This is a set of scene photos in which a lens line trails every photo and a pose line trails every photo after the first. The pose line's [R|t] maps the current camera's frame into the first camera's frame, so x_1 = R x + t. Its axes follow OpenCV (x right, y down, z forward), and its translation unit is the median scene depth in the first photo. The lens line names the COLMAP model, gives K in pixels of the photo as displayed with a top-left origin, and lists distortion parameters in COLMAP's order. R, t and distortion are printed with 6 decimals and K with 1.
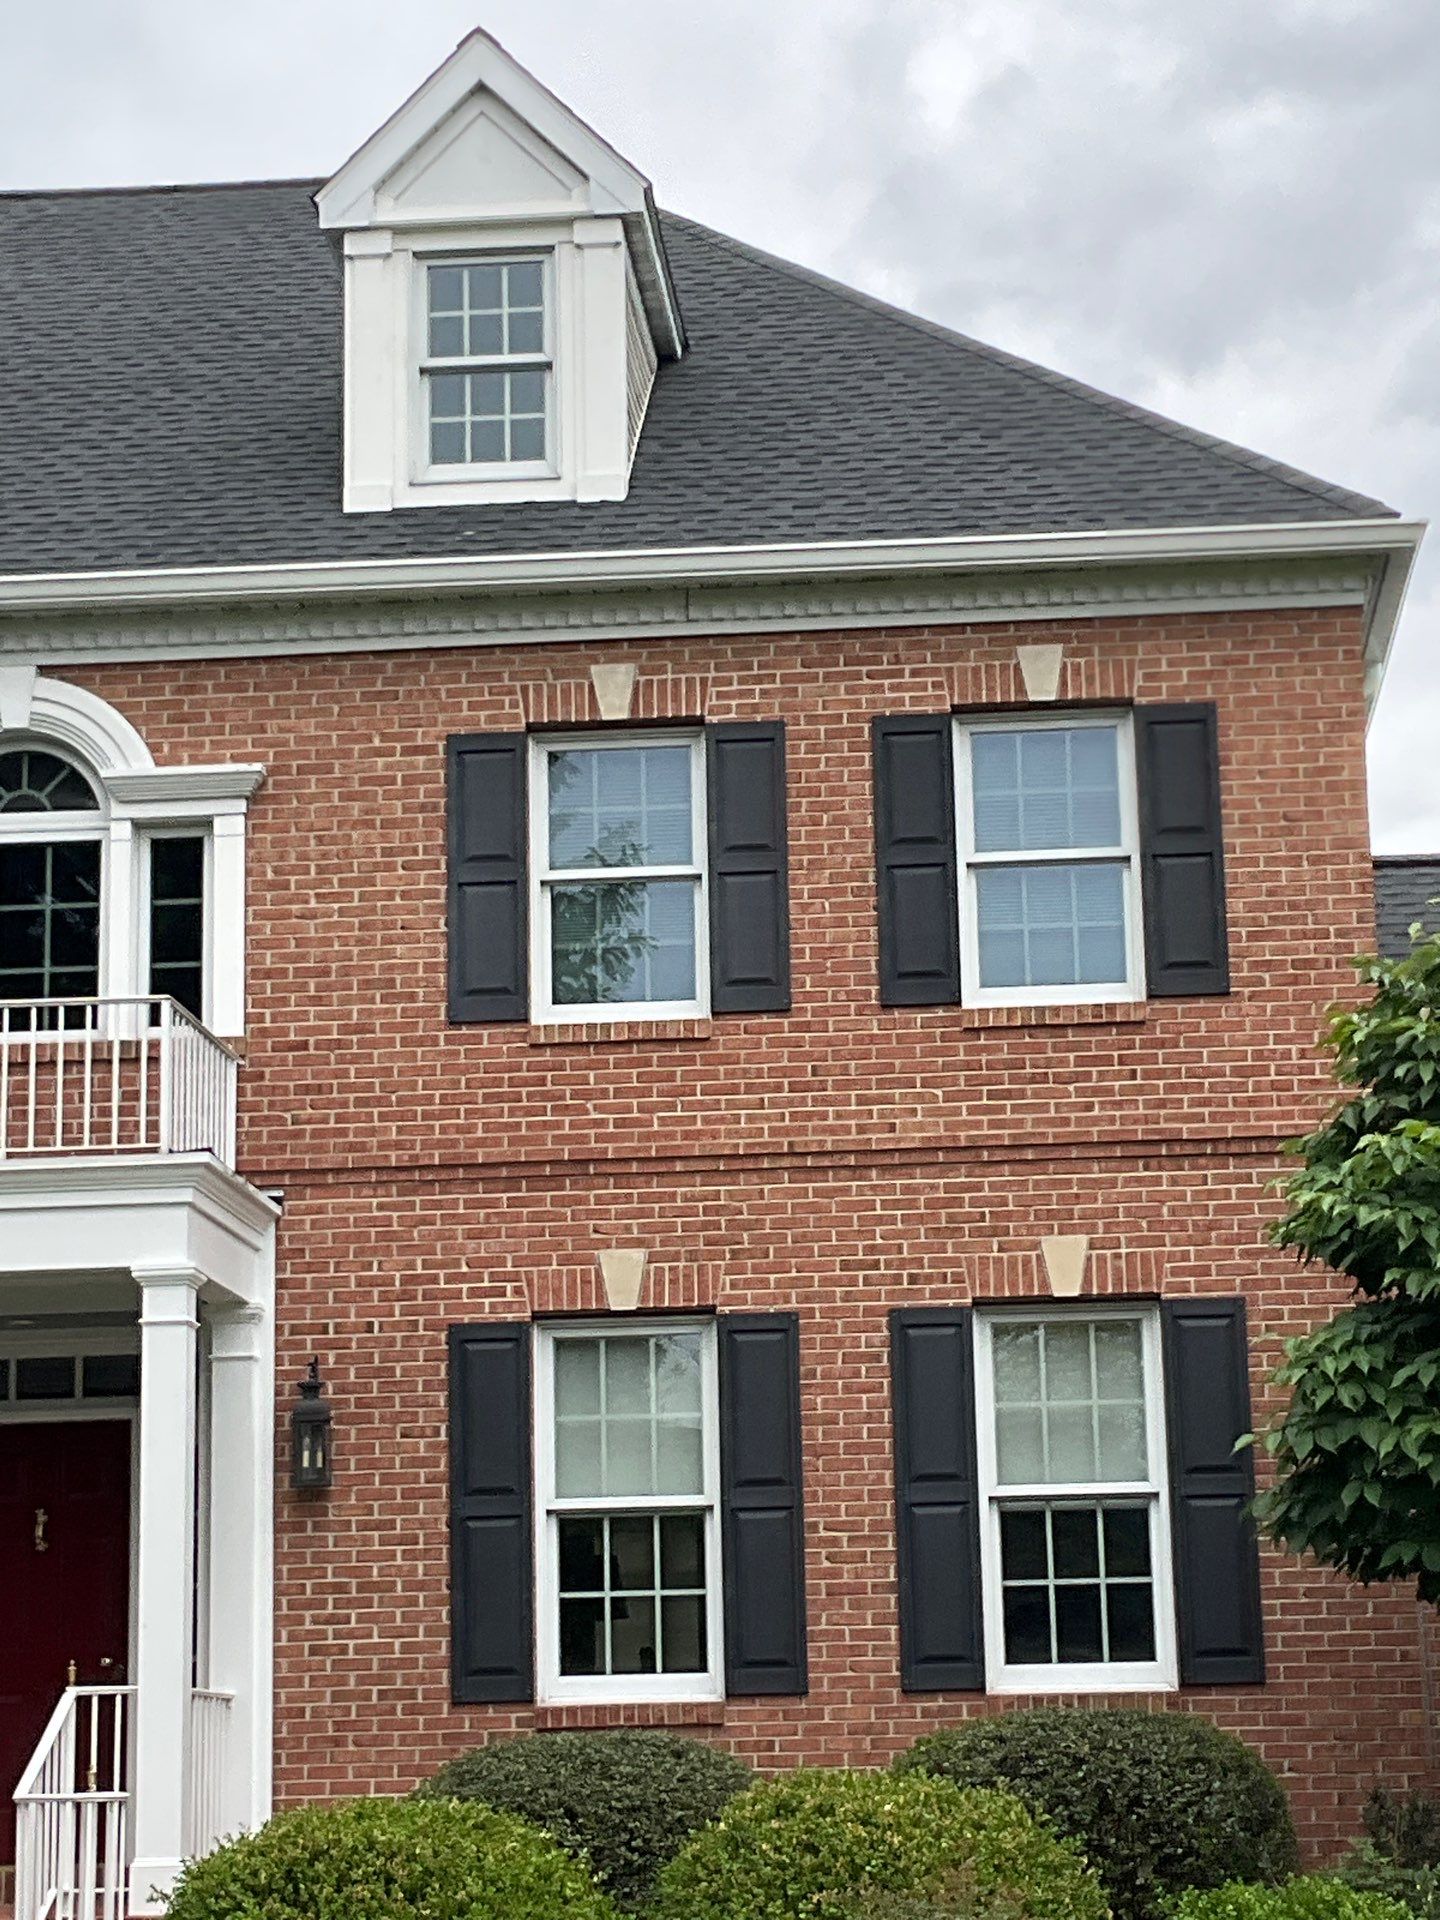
lens RADIAL K [[3906.8, 0, 742.2], [0, 3906.8, 982.7], [0, 0, 1]] dist [0.037459, 0.822751]
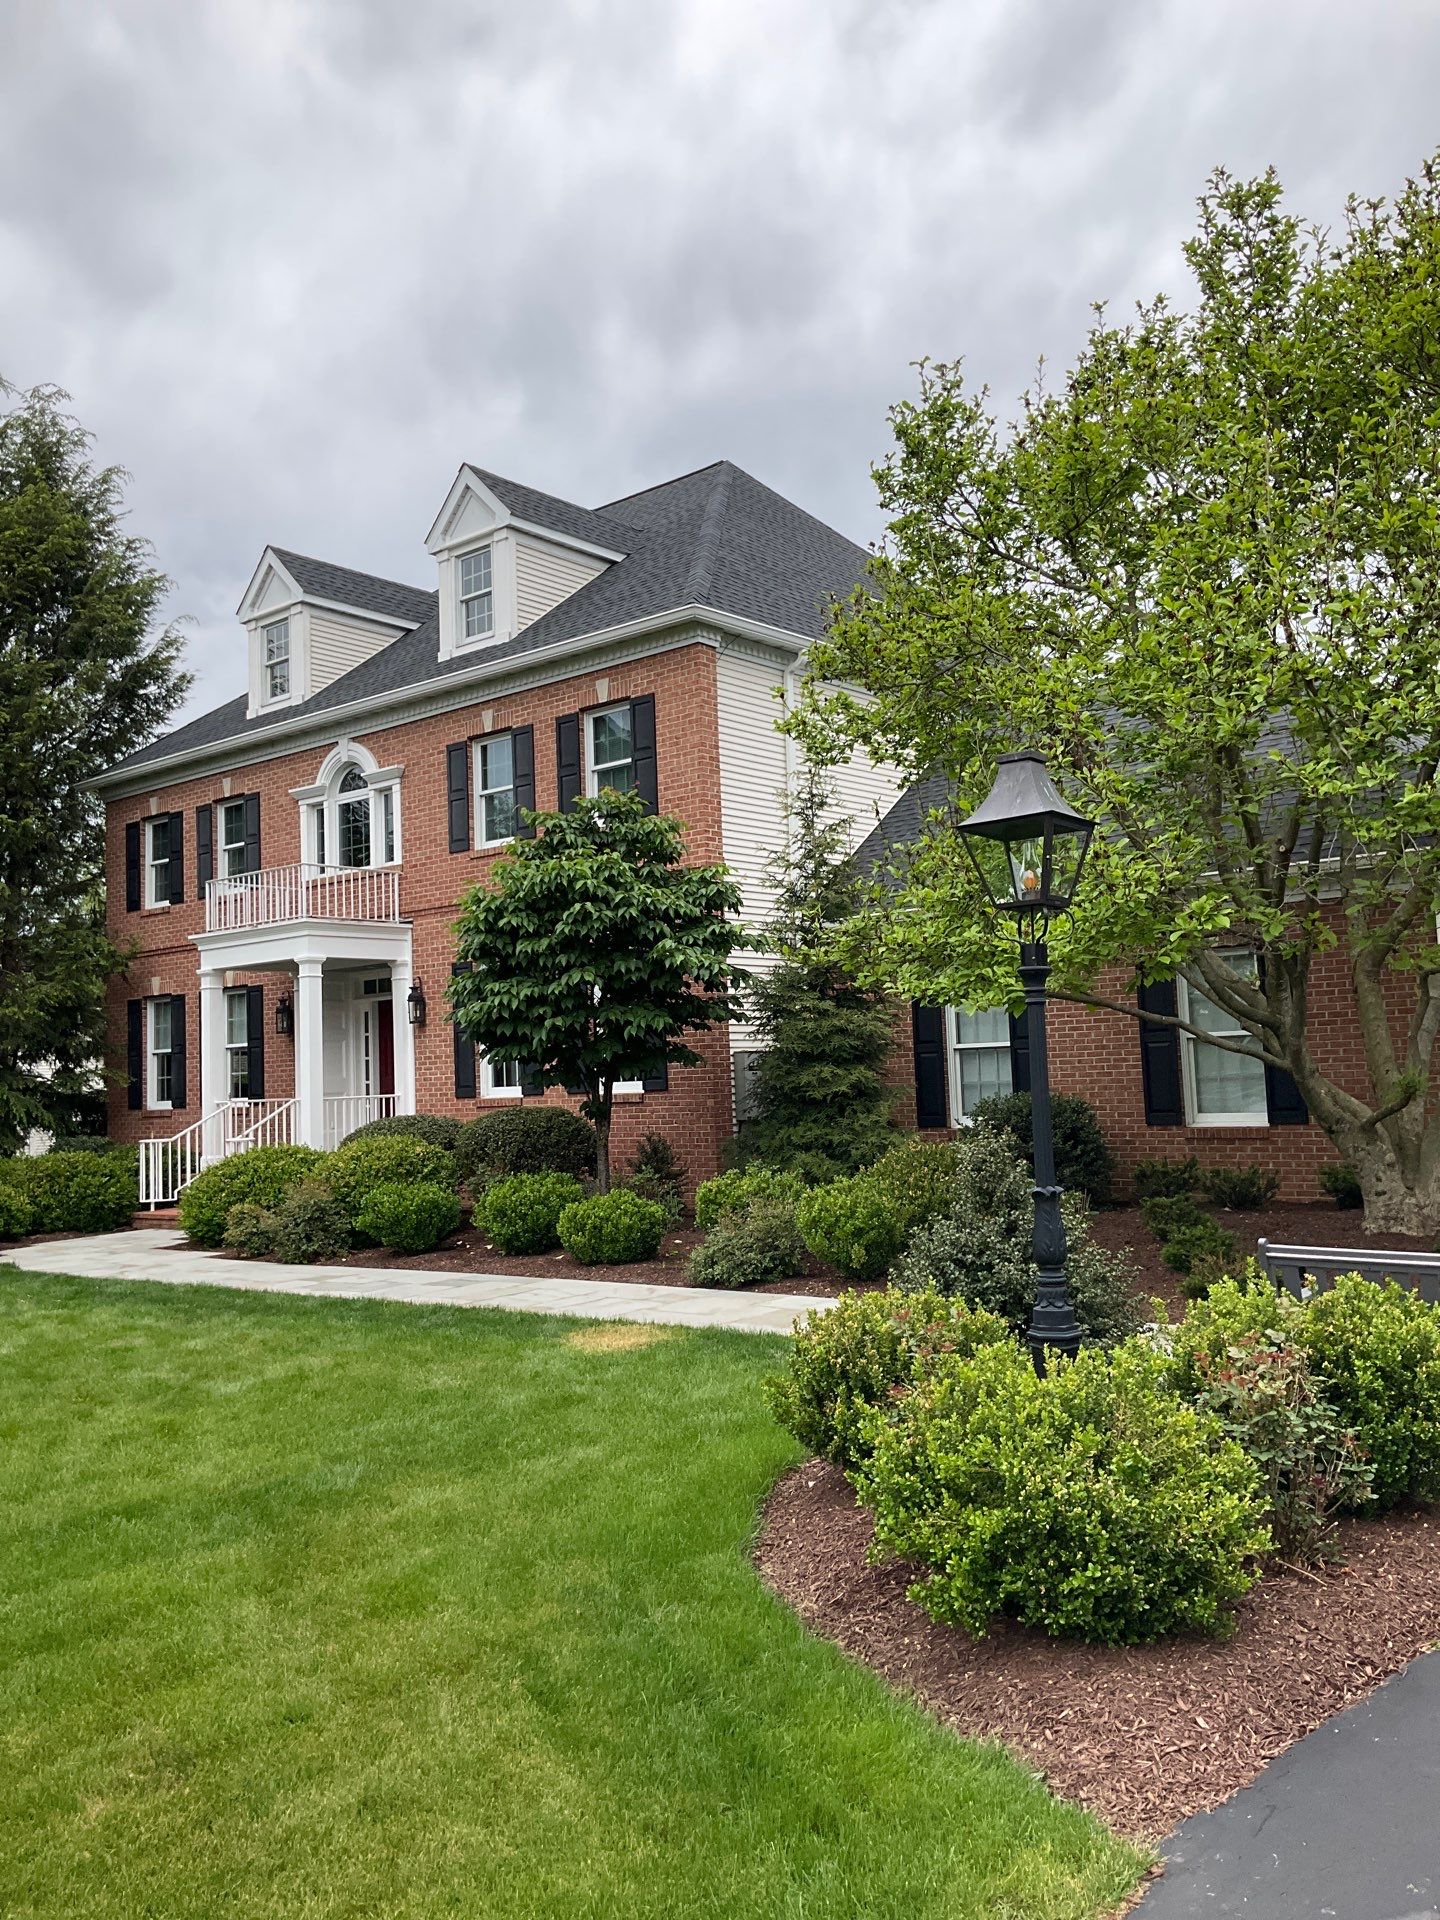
lens RADIAL K [[1576.9, 0, 721.4], [0, 1576.9, 964.5], [0, 0, 1]] dist [0.134393, -0.269195]
pose [[0.811796, -0.053029, -0.581528, 0.722579], [0.137079, 0.985346, 0.101506, 0.000737], [0.567623, -0.162117, 0.807169, 0.202687]]
